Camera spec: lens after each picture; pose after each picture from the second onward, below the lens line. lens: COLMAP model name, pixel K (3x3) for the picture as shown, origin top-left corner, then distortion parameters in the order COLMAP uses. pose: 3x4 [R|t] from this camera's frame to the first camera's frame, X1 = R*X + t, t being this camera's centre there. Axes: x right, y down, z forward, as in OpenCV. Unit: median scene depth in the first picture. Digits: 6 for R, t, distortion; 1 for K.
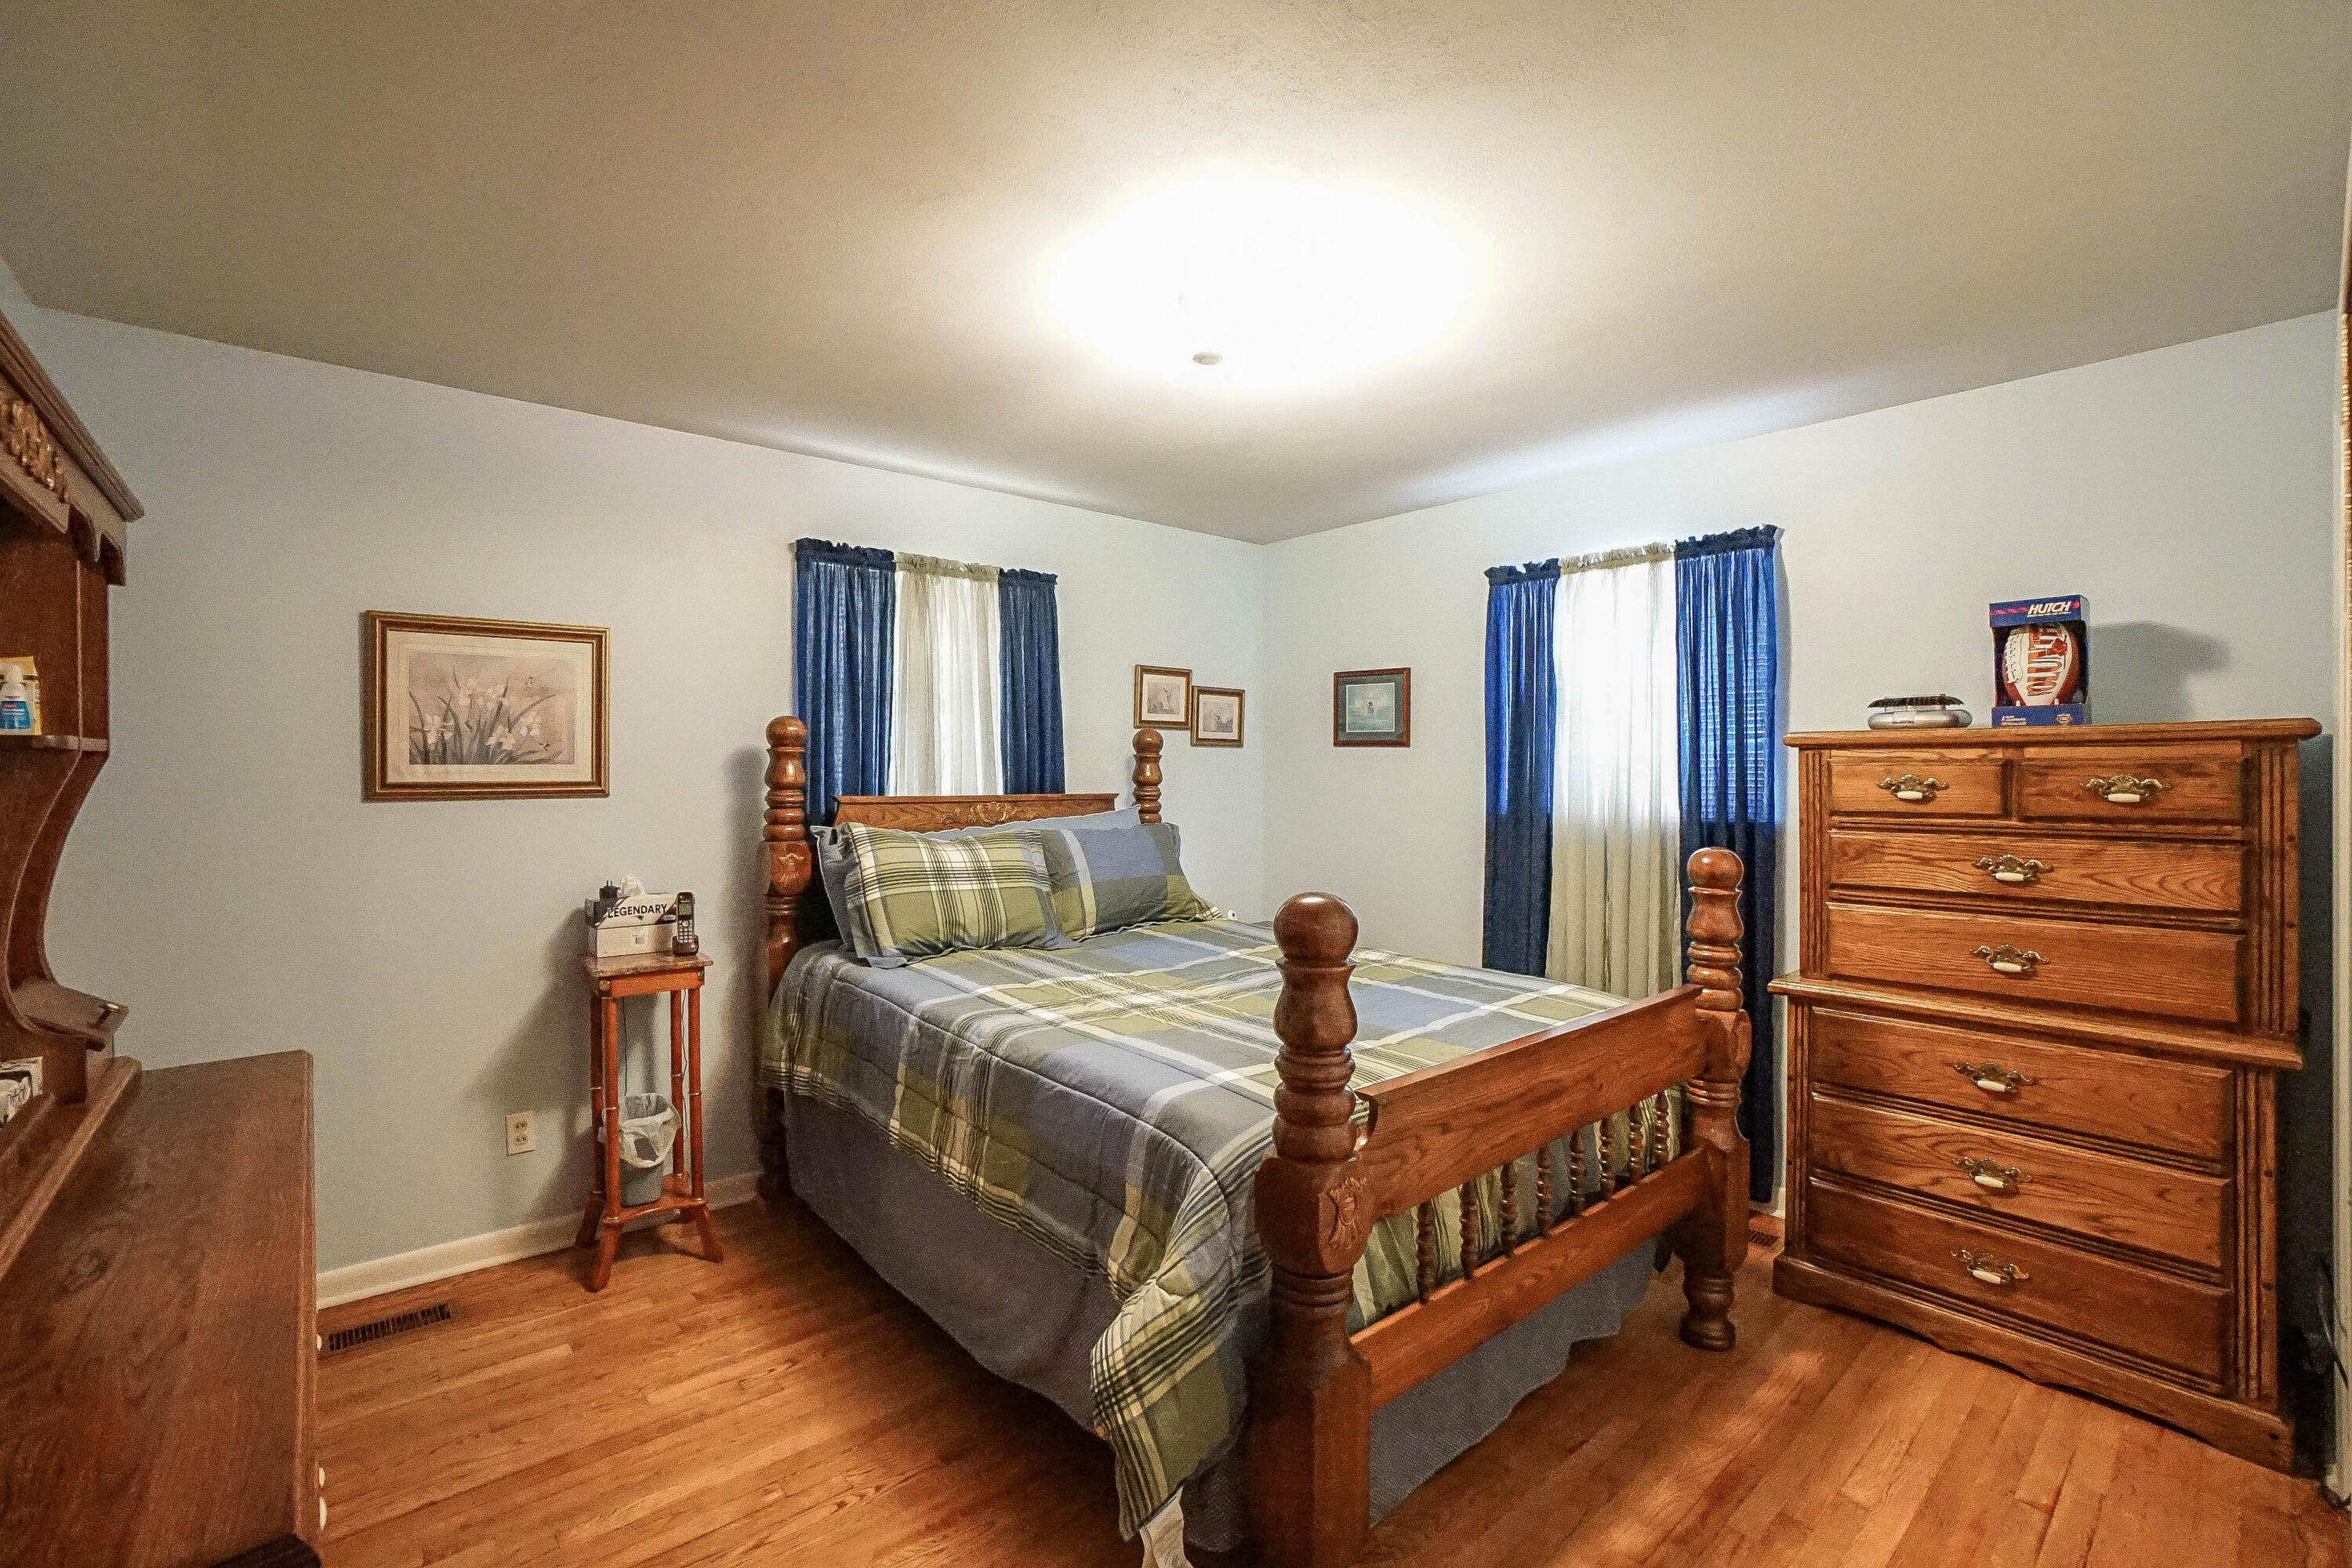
lens RADIAL K [[1042.1, 0, 1153.3], [0, 1042.1, 775.7], [0, 0, 1]] dist [-0.077027, 0.026780]
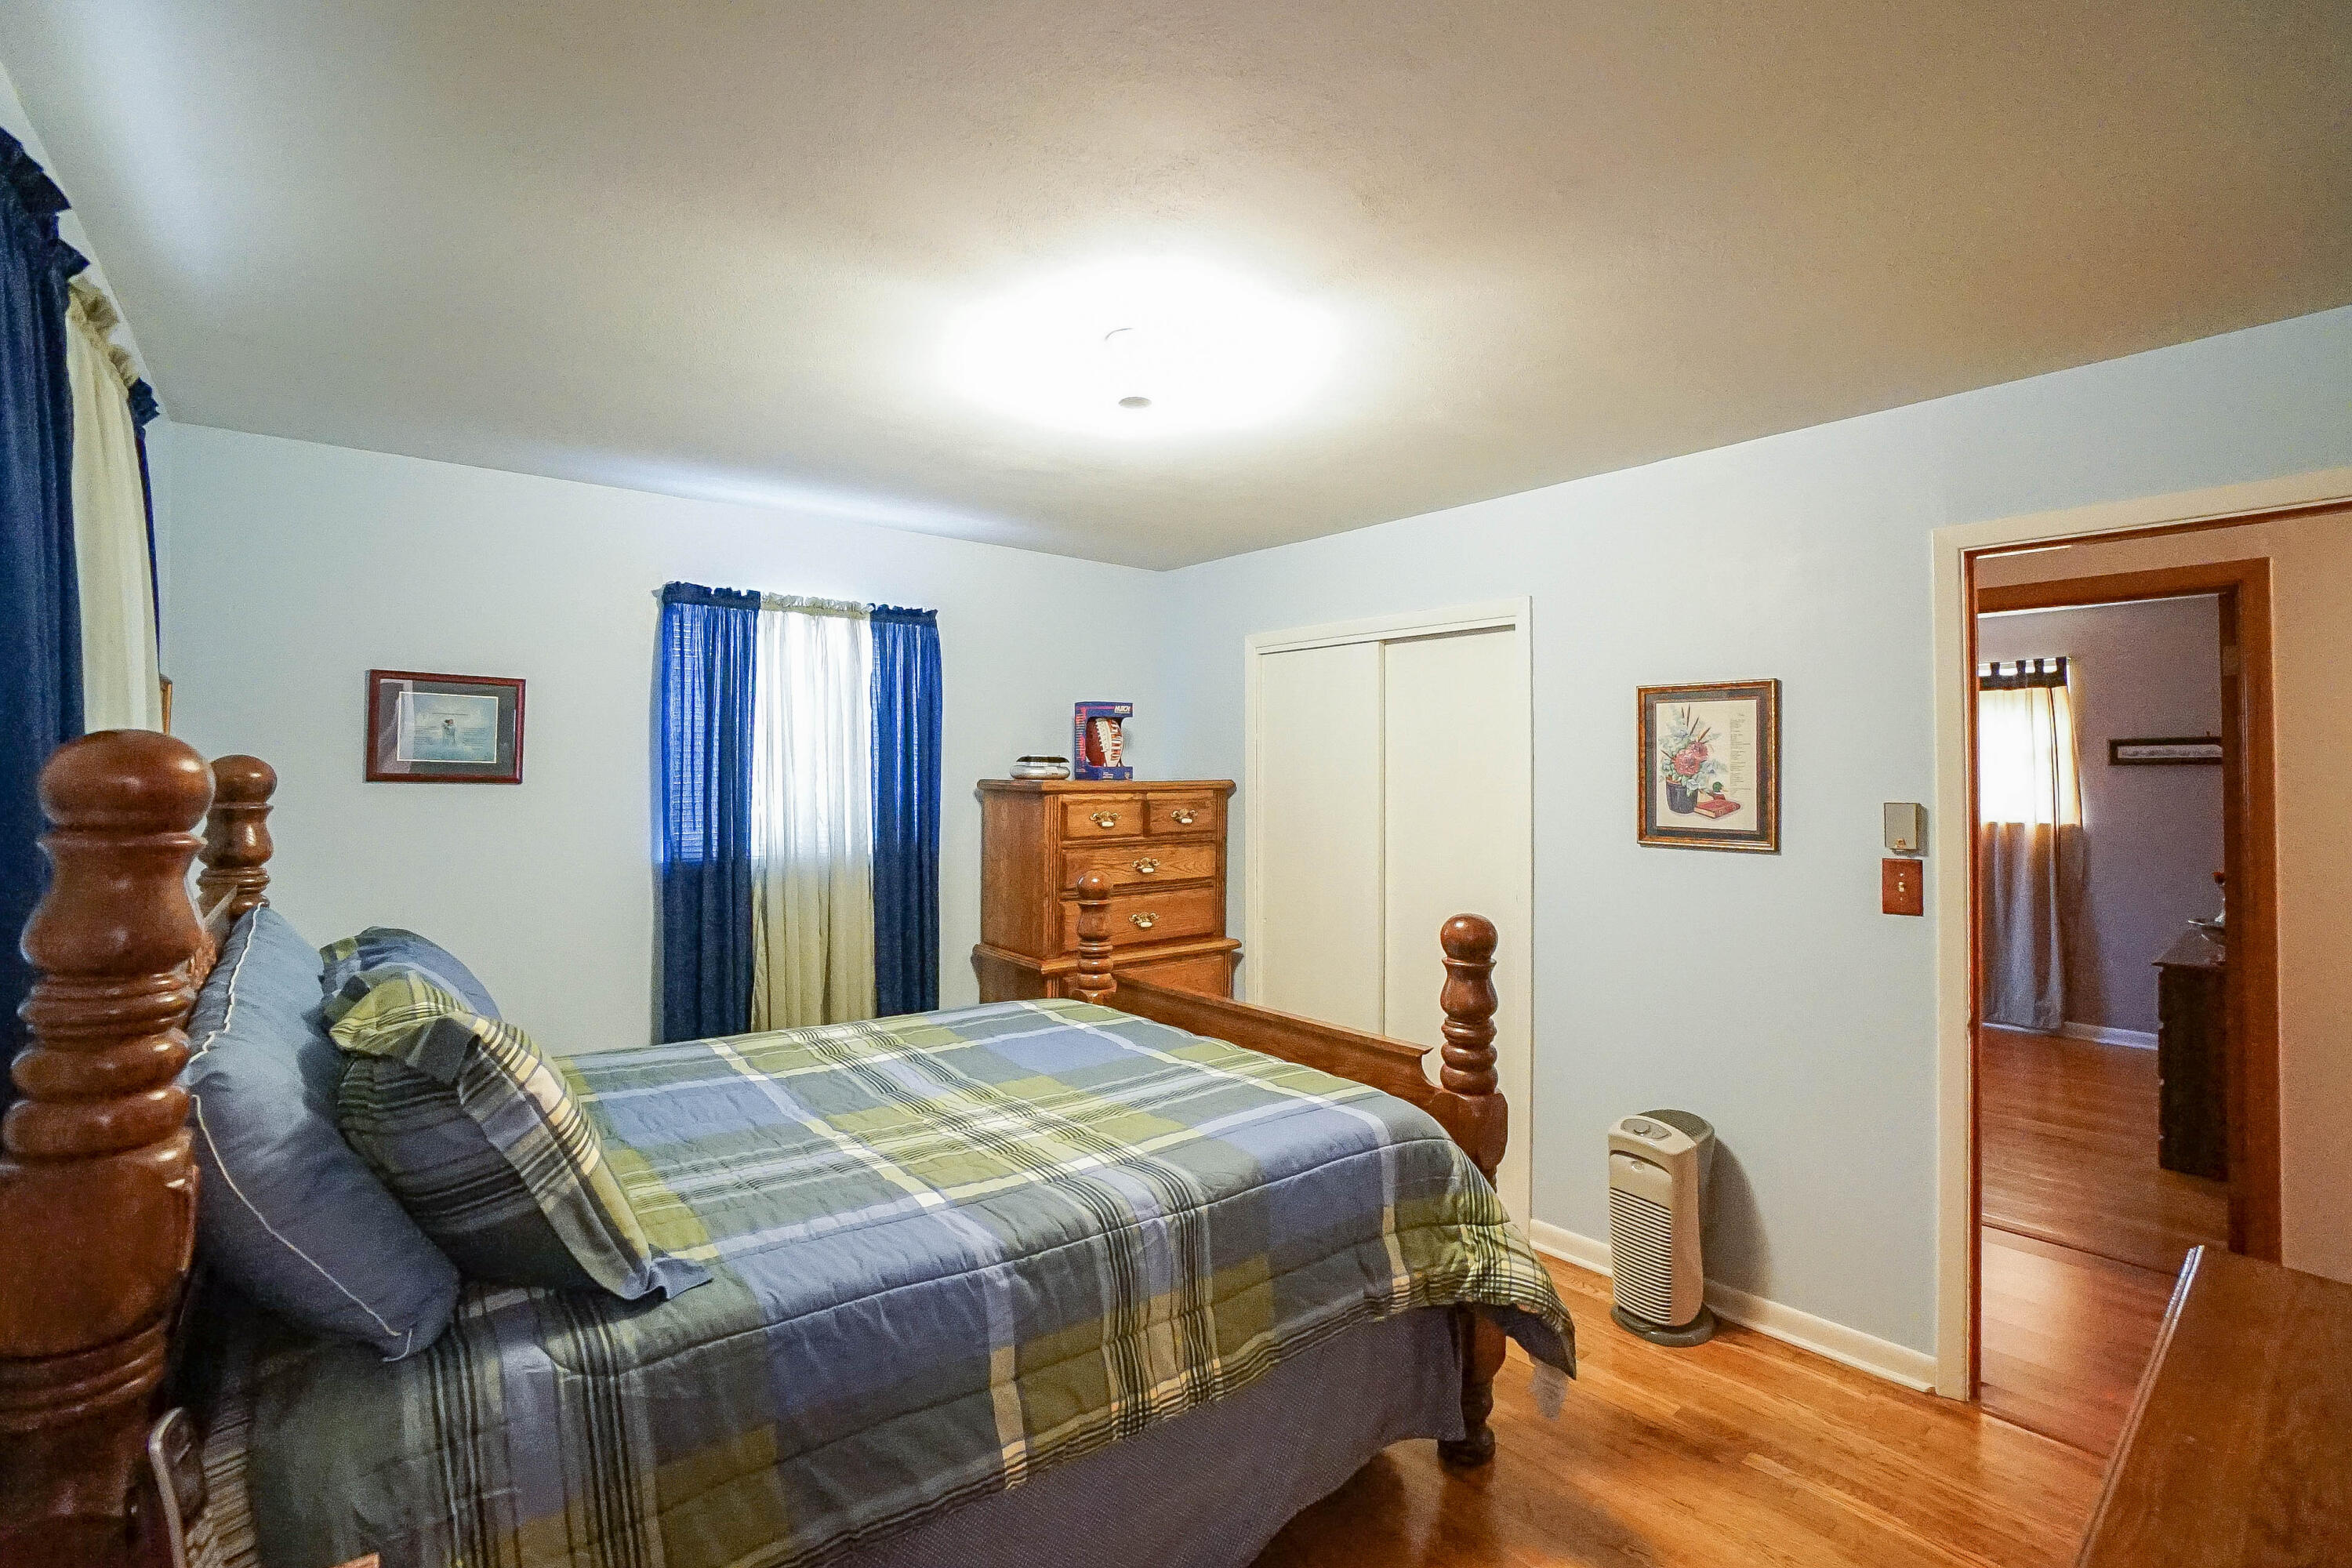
lens RADIAL K [[1079.7, 0, 1127.5], [0, 1079.7, 774.8], [0, 0, 1]] dist [-0.062196, 0.021316]
pose [[0.010939, -0.001756, 0.999939, -0.724234], [0.003677, 0.999992, 0.001716, -0.048022], [-0.999933, 0.003658, 0.010945, 0.770793]]
